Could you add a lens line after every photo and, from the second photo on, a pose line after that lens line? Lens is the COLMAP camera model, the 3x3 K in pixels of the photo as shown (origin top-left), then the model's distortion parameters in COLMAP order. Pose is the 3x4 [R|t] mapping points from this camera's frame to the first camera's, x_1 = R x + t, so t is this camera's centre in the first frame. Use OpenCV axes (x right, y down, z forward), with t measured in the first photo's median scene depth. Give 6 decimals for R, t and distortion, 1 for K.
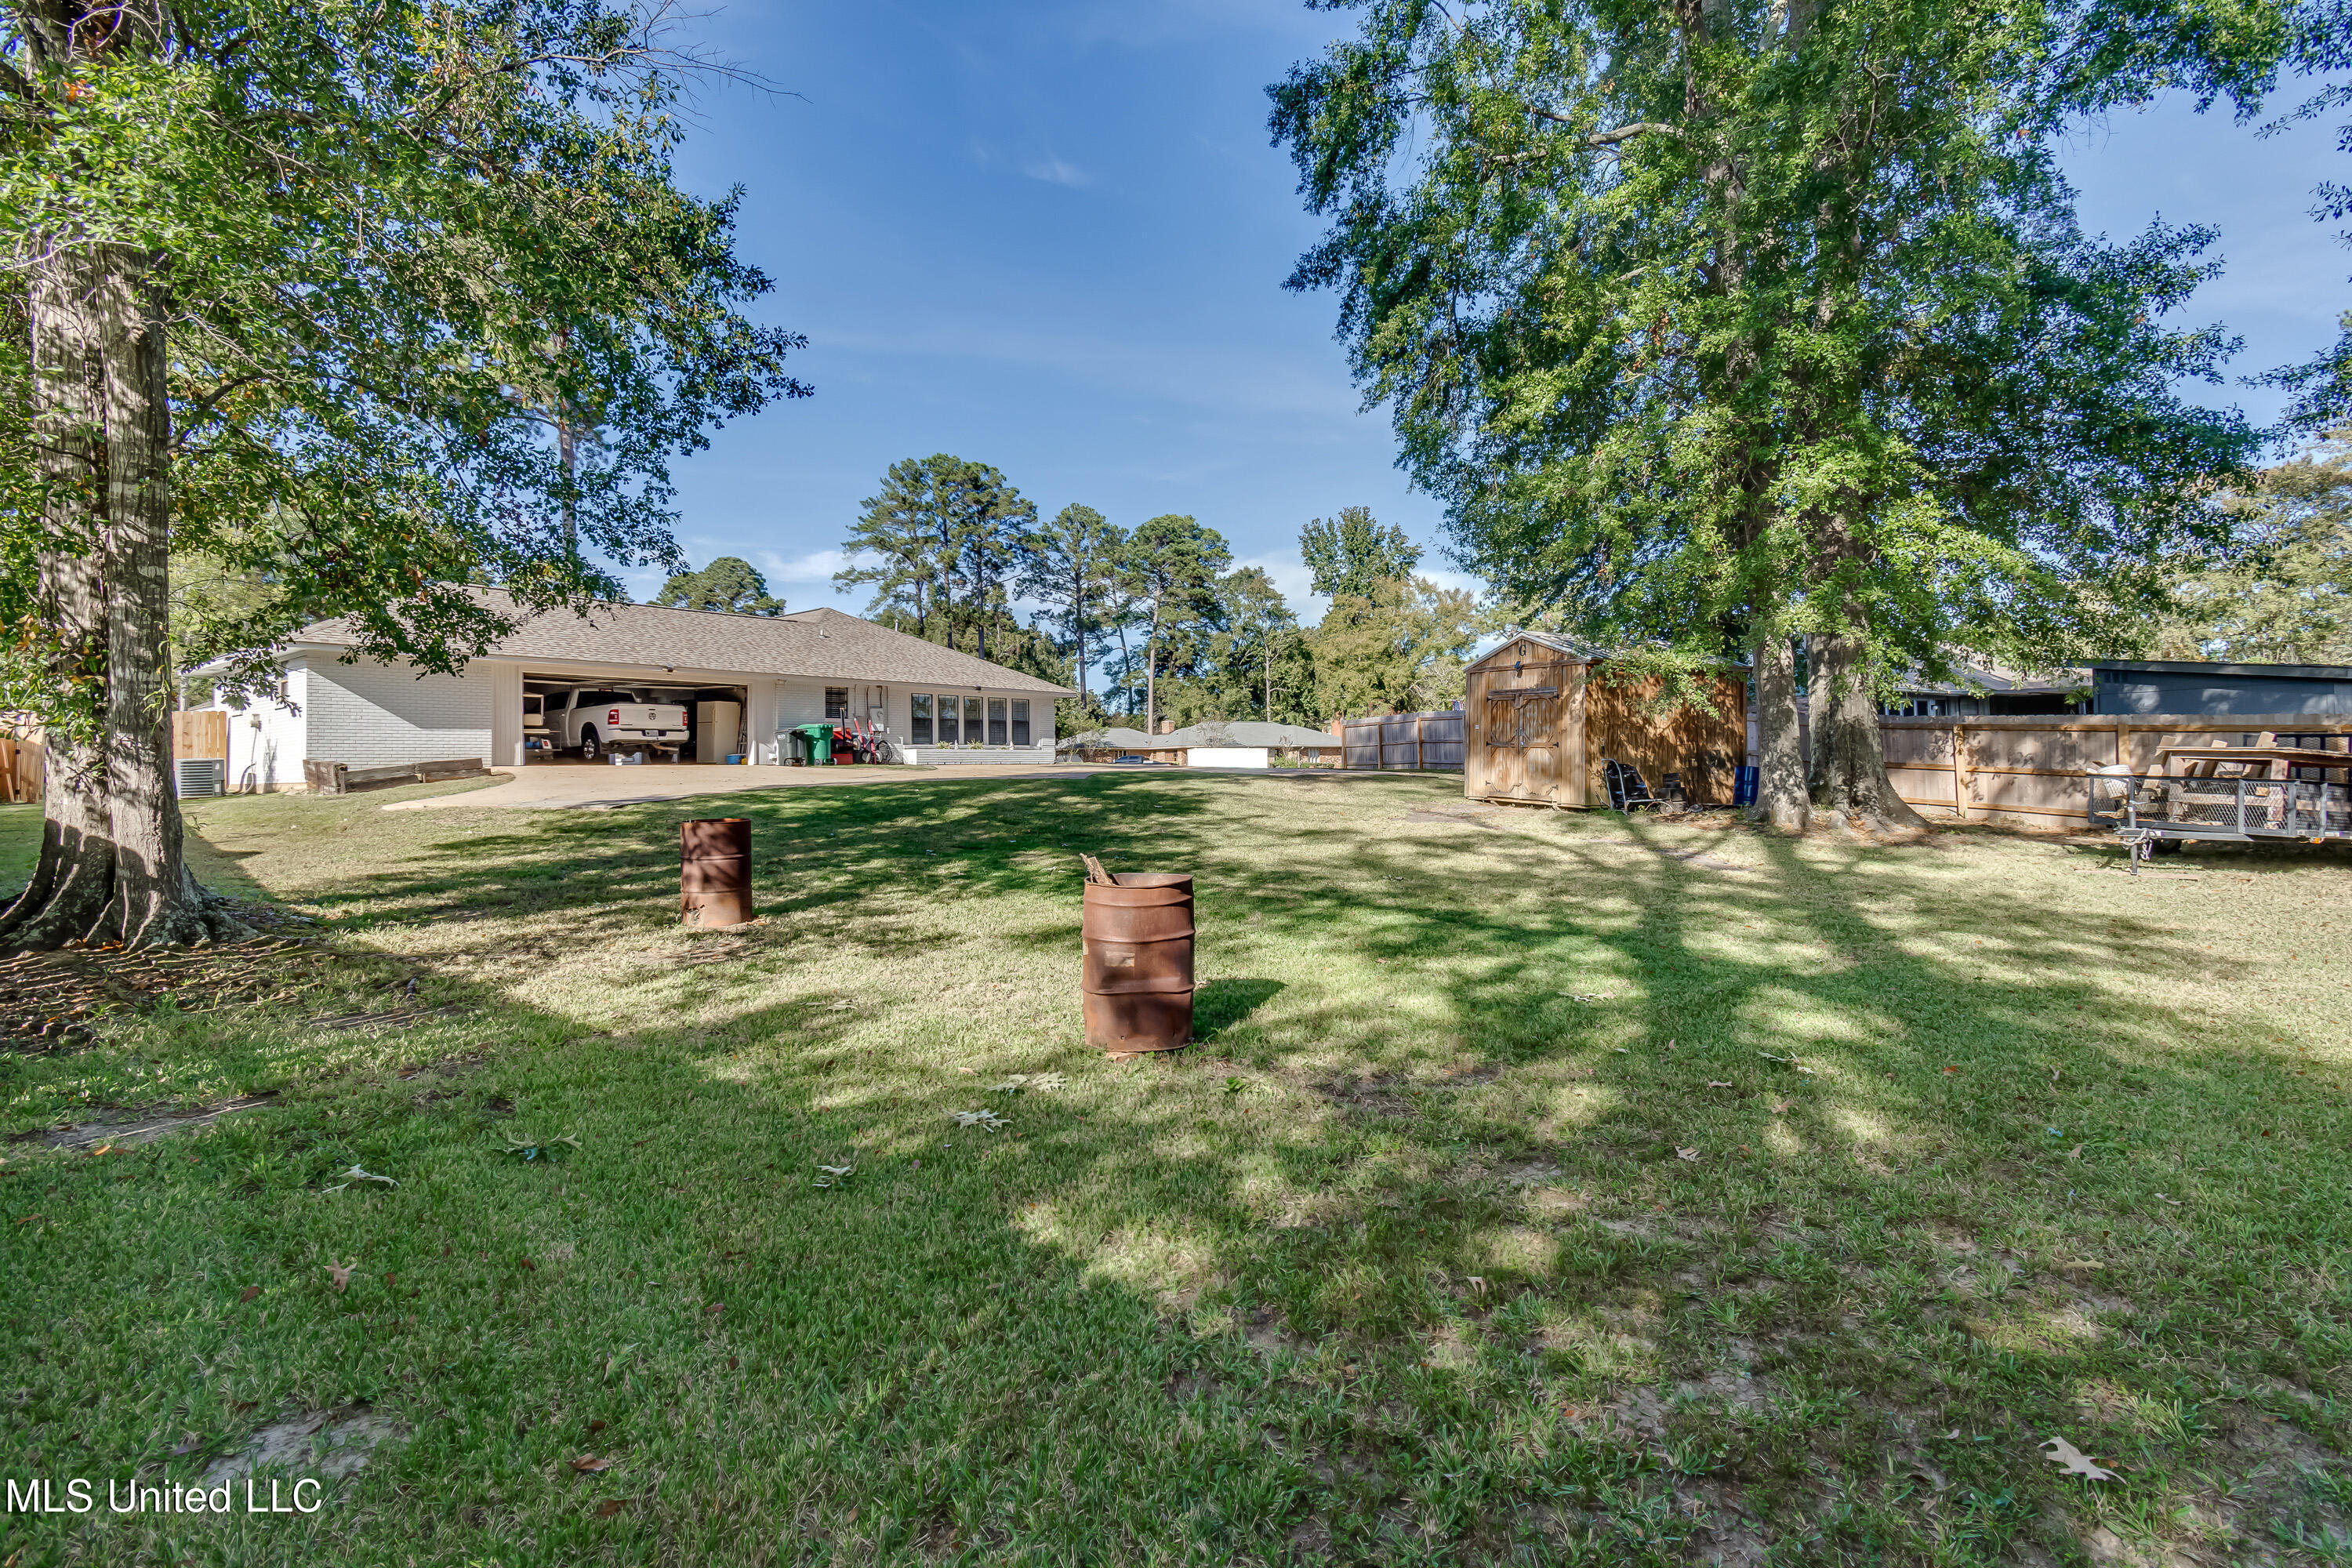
lens RADIAL K [[1136.6, 0, 1185.1], [0, 1136.6, 767.4], [0, 0, 1]] dist [0.004003, -0.000256]
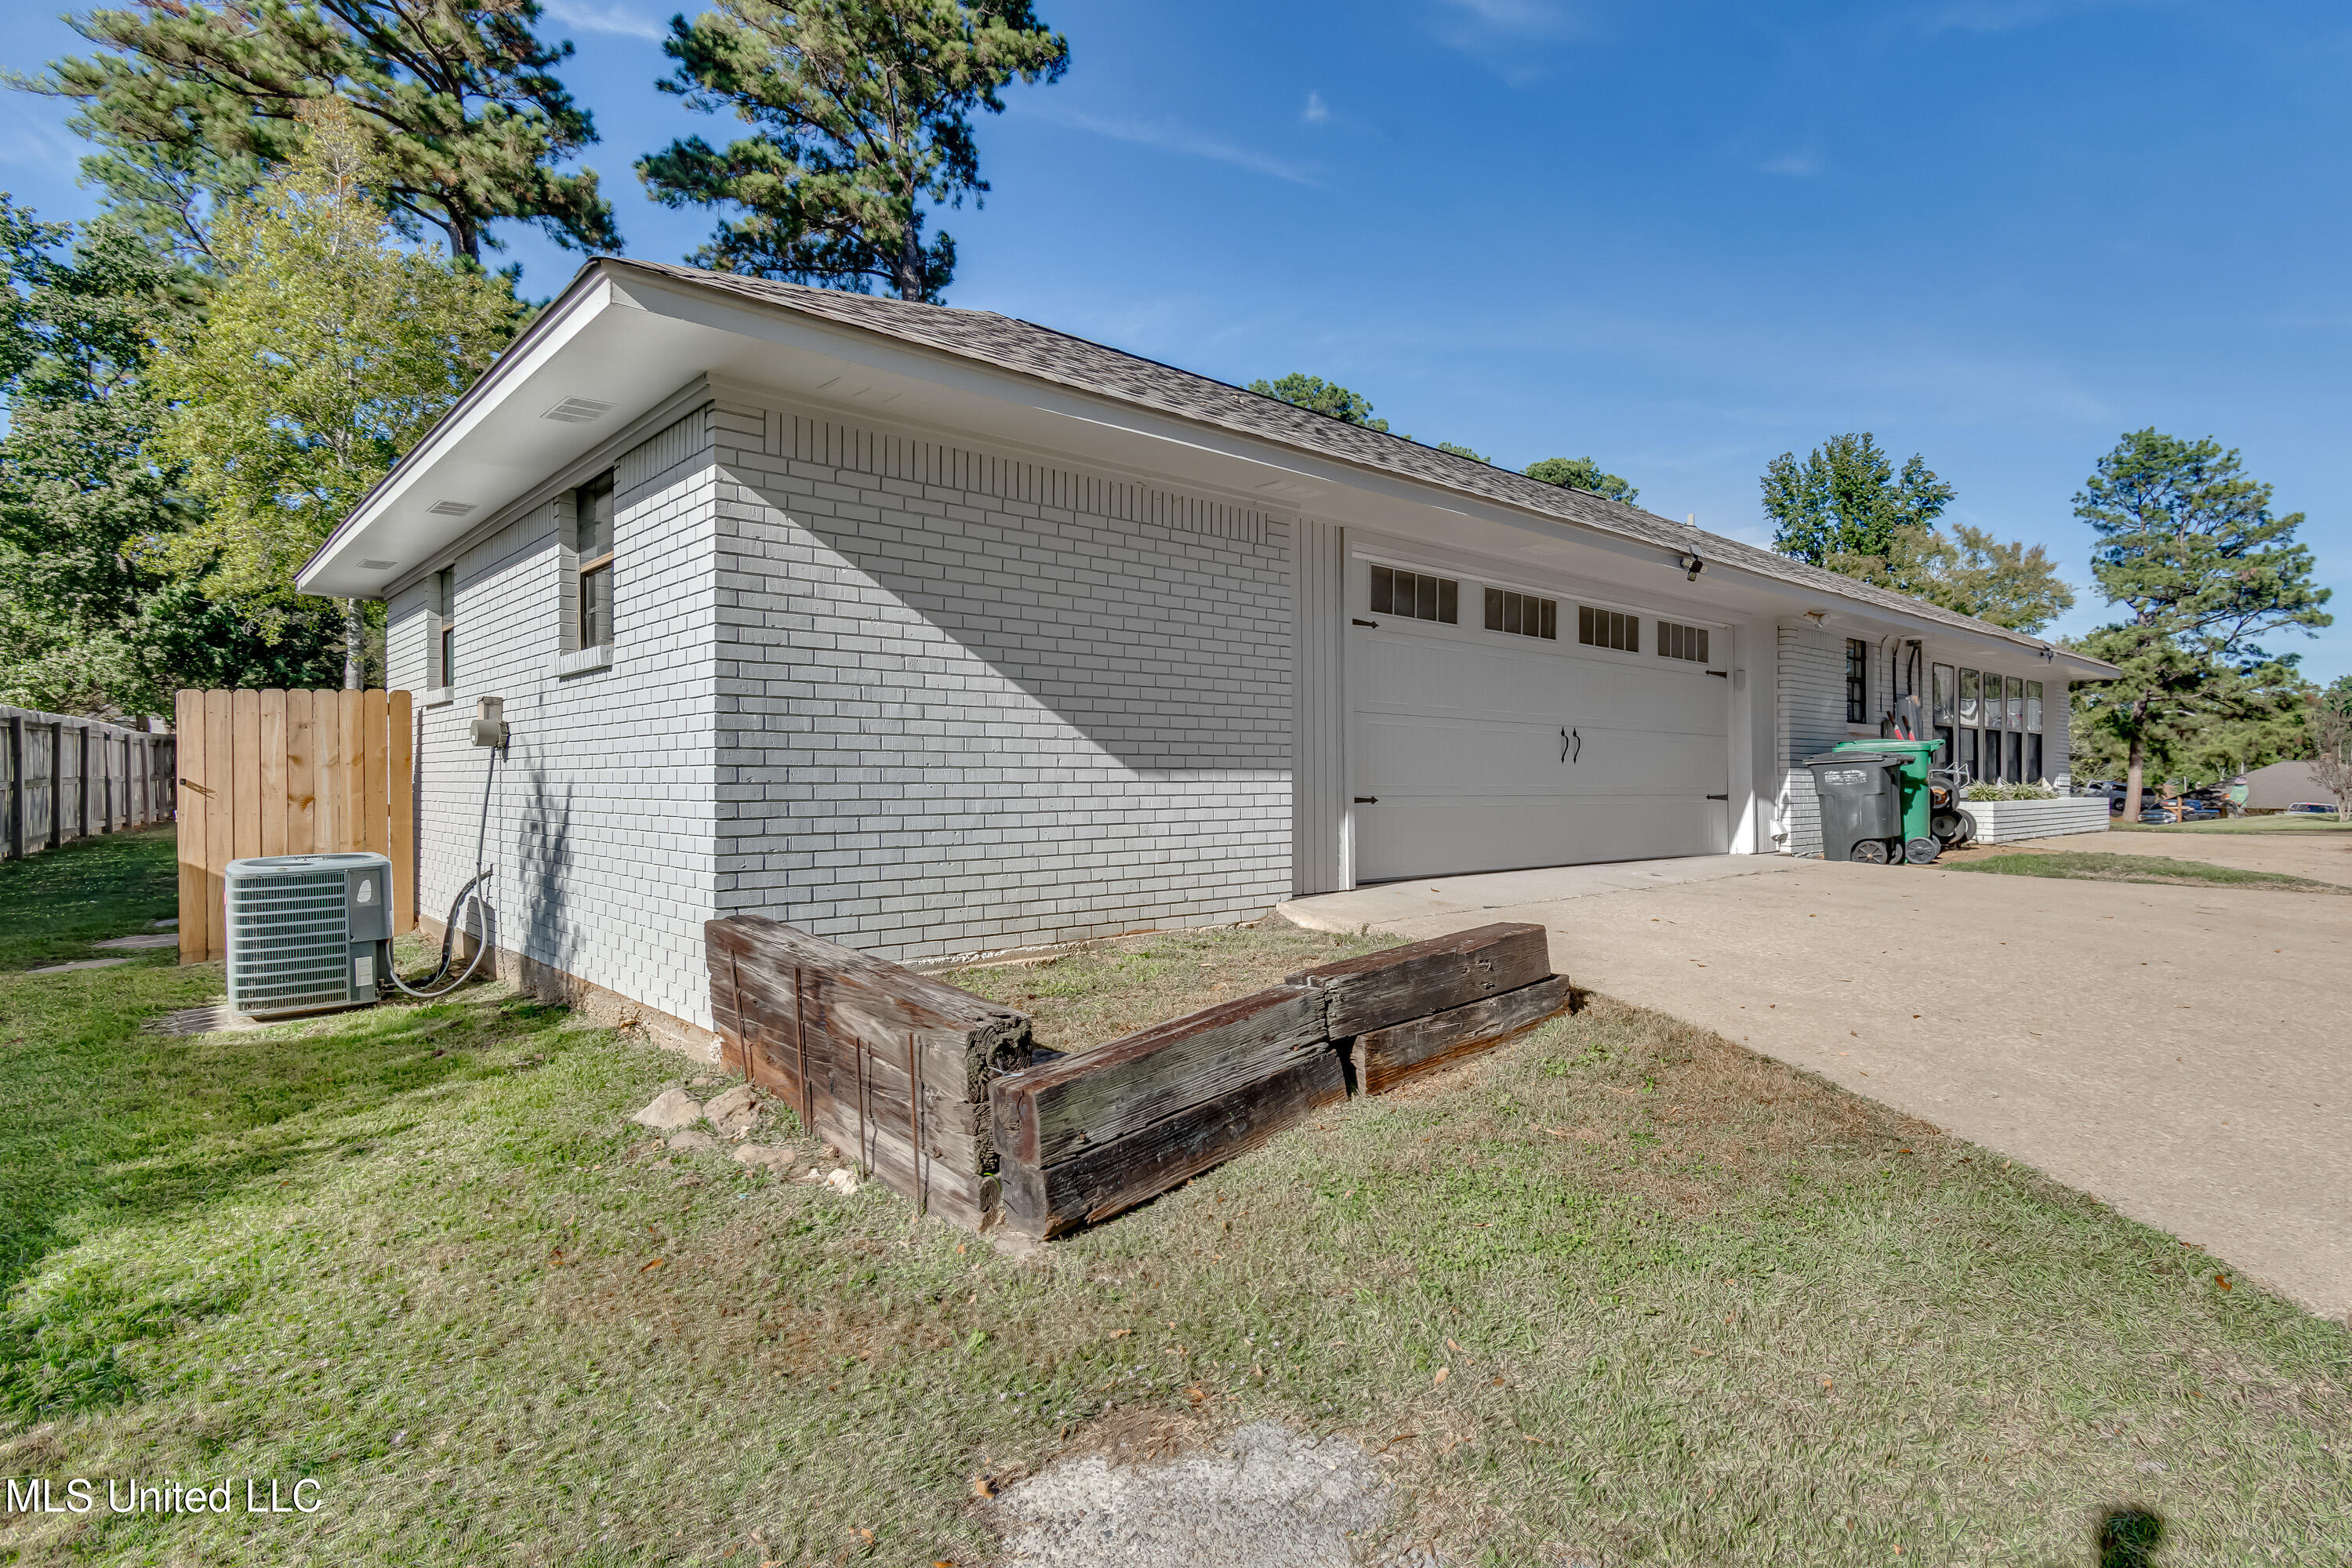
lens RADIAL K [[1182.7, 0, 1172.4], [0, 1182.7, 775.4], [0, 0, 1]] dist [0.001367, -0.001061]
pose [[0.986992, 0.014451, -0.160116, -0.246096], [-0.014156, 0.999895, 0.002987, -0.012534], [0.160143, -0.000681, 0.987094, 0.301201]]
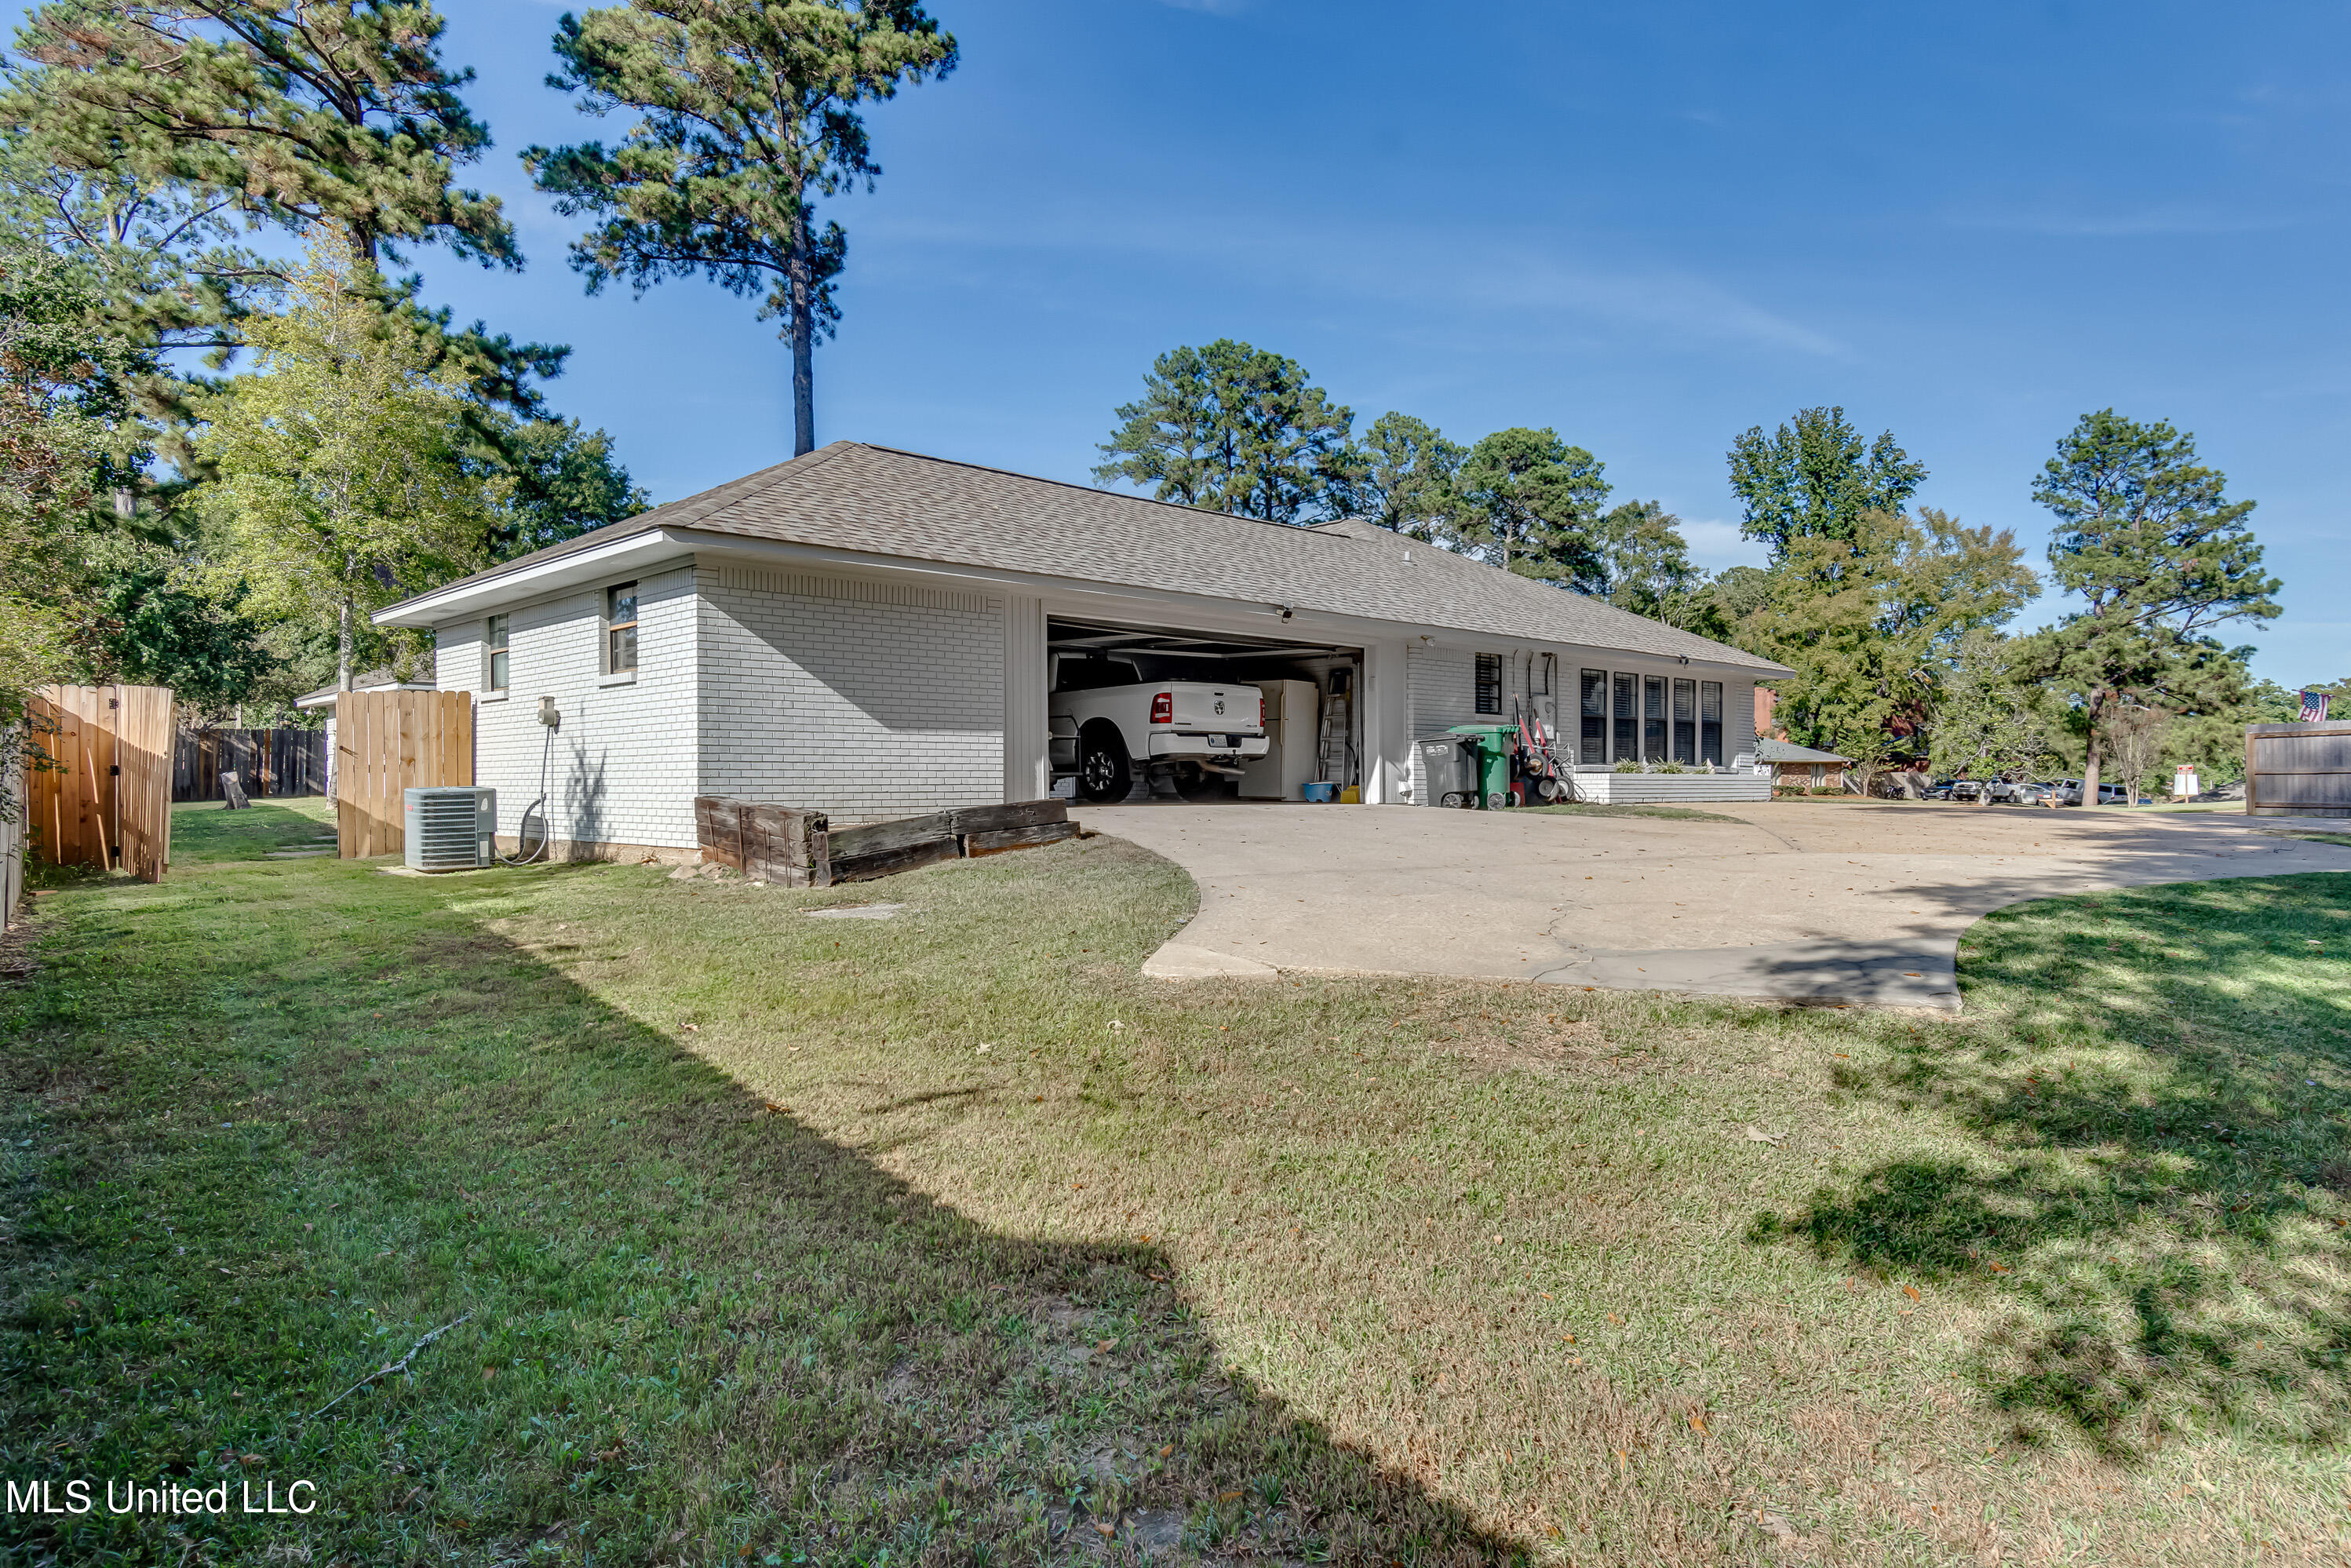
lens RADIAL K [[1425.9, 0, 1170.2], [0, 1425.9, 800.8], [0, 0, 1]] dist [-0.005579, 0.001112]
pose [[0.991514, 0.014557, -0.129186, -0.192903], [-0.012717, 0.999806, 0.015056, -0.006082], [0.129380, -0.013285, 0.991506, 0.175992]]
